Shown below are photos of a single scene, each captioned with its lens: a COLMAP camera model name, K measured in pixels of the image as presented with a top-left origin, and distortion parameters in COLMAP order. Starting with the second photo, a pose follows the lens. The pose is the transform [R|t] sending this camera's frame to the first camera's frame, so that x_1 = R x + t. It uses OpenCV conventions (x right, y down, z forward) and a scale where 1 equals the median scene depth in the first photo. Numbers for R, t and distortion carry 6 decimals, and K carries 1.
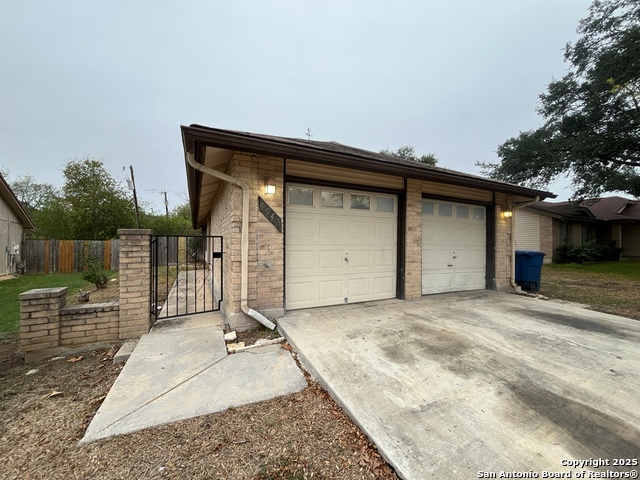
lens RADIAL K [[258.4, 0, 321.6], [0, 258.4, 241.8], [0, 0, 1]] dist [-0.002547, -0.000307]
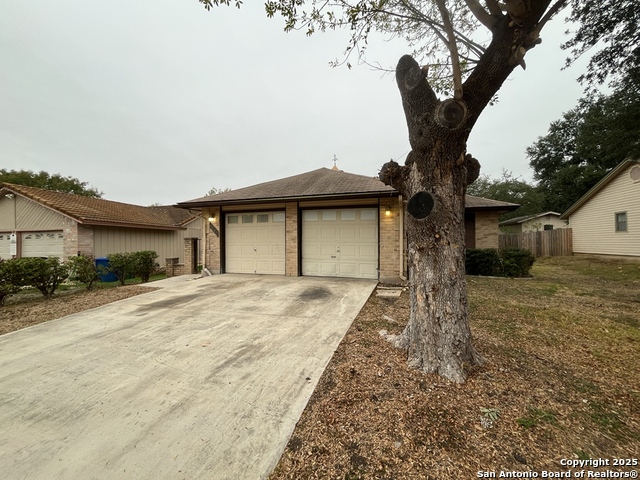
lens RADIAL K [[258.4, 0, 321.7], [0, 258.4, 241.0], [0, 0, 1]] dist [-0.002547, -0.000307]
pose [[0.718780, -0.014708, -0.695082, 2.035584], [0.015016, 0.999871, -0.005630, 0.024258], [0.695075, -0.006390, 0.718908, -0.004455]]
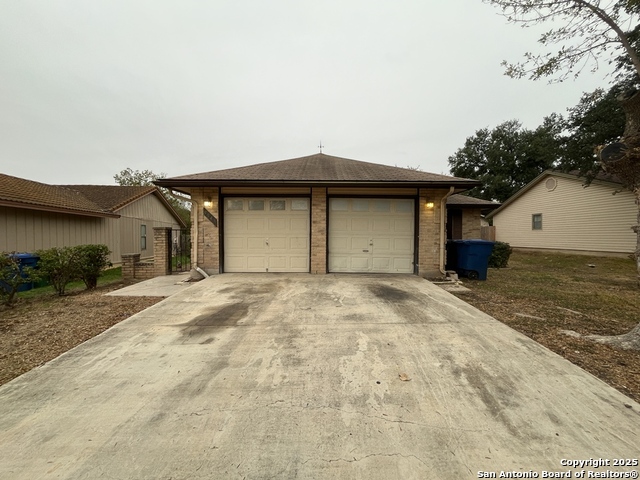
lens RADIAL K [[258.4, 0, 319.6], [0, 258.4, 239.7], [0, 0, 1]] dist [-0.002547, -0.000307]
pose [[0.895049, 0.000449, -0.445967, 1.243582], [0.006378, 0.999884, 0.013807, 0.031228], [0.445921, -0.015202, 0.894943, -0.272460]]
